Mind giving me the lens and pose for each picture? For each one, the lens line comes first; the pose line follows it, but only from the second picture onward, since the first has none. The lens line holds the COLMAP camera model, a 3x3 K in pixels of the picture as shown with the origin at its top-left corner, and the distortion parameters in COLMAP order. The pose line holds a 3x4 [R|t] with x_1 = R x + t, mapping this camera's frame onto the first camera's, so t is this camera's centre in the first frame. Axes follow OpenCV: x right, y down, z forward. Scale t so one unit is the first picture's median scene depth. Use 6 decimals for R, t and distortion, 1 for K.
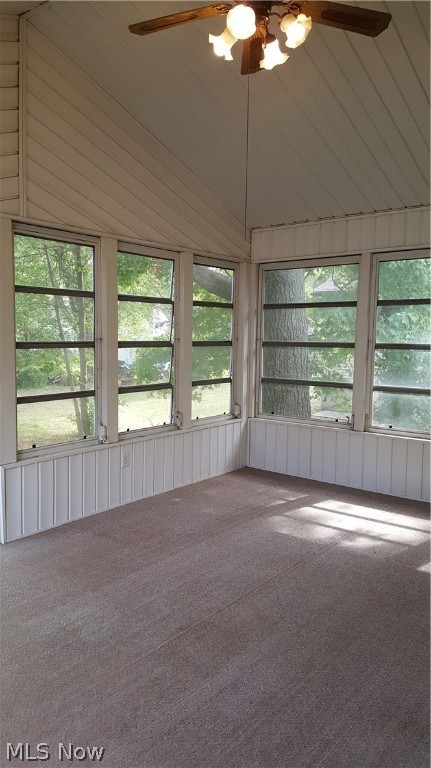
lens RADIAL K [[570.3, 0, 197.6], [0, 570.3, 380.2], [0, 0, 1]] dist [0.113391, -0.142048]
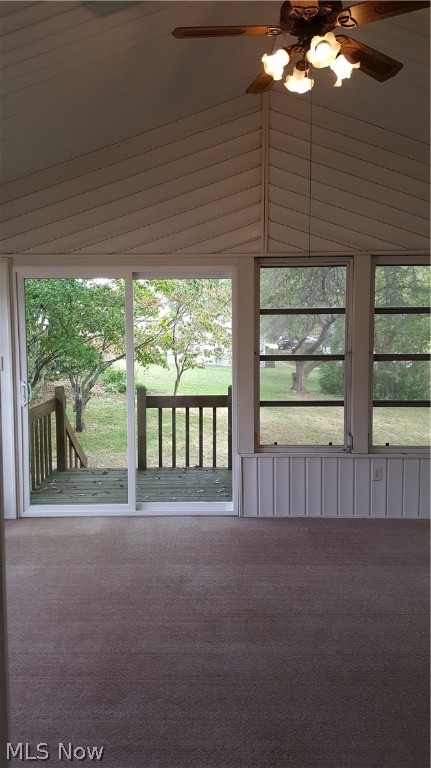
lens RADIAL K [[570.3, 0, 197.6], [0, 570.3, 380.2], [0, 0, 1]] dist [0.113391, -0.142048]
pose [[0.623292, 0.037820, -0.781074, 0.558745], [-0.056877, 0.998377, 0.002954, -0.009558], [0.779918, 0.042584, 0.624432, 0.150185]]
